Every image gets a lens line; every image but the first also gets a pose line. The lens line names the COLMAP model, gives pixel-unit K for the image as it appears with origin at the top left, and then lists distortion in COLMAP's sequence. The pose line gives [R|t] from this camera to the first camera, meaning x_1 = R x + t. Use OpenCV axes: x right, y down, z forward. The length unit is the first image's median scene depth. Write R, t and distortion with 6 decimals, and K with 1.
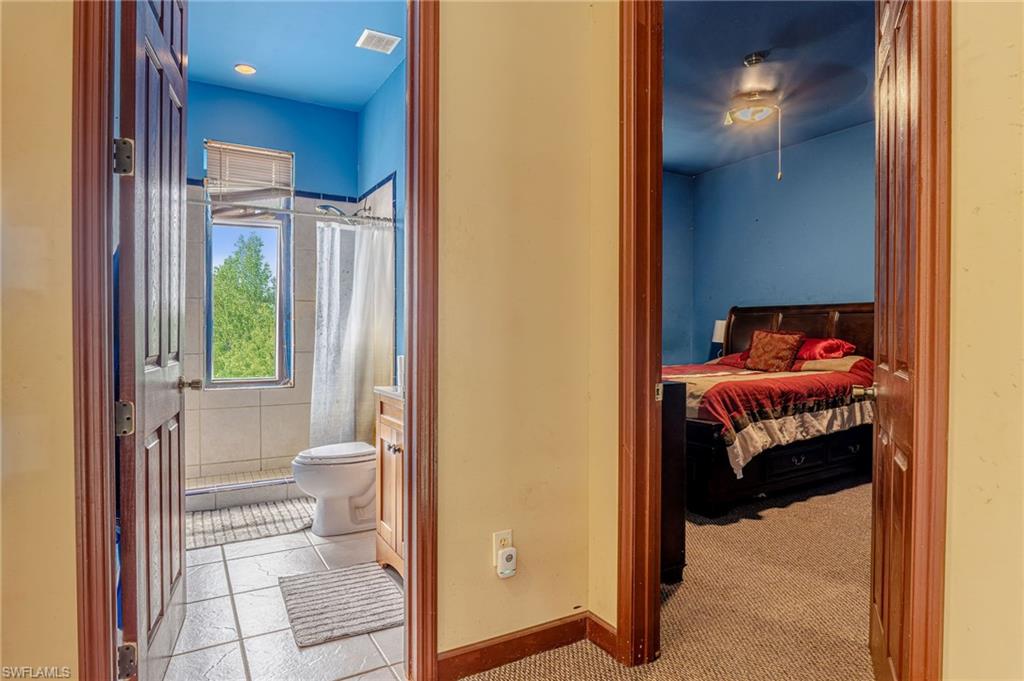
lens RADIAL K [[581.9, 0, 506.6], [0, 581.9, 341.2], [0, 0, 1]] dist [-0.017515, -0.001416]
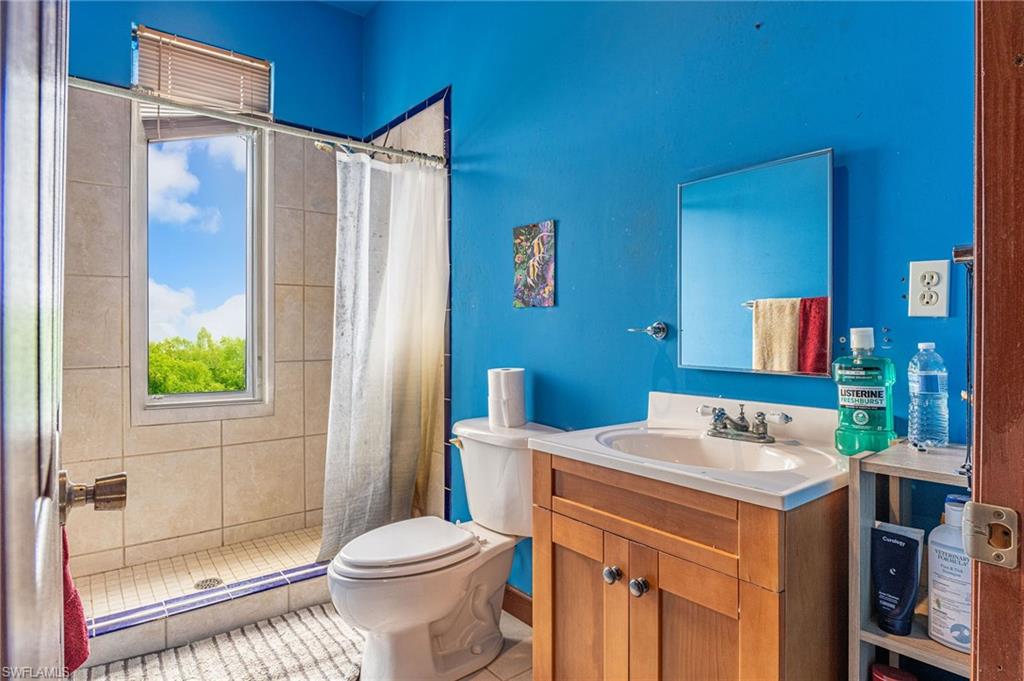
lens RADIAL K [[581.9, 0, 505.2], [0, 581.9, 333.2], [0, 0, 1]] dist [-0.017515, -0.001416]
pose [[0.990054, -0.002765, 0.140658, -0.144486], [0.004420, 0.999925, -0.011454, -0.003541], [-0.140615, 0.011962, 0.989992, 0.225191]]
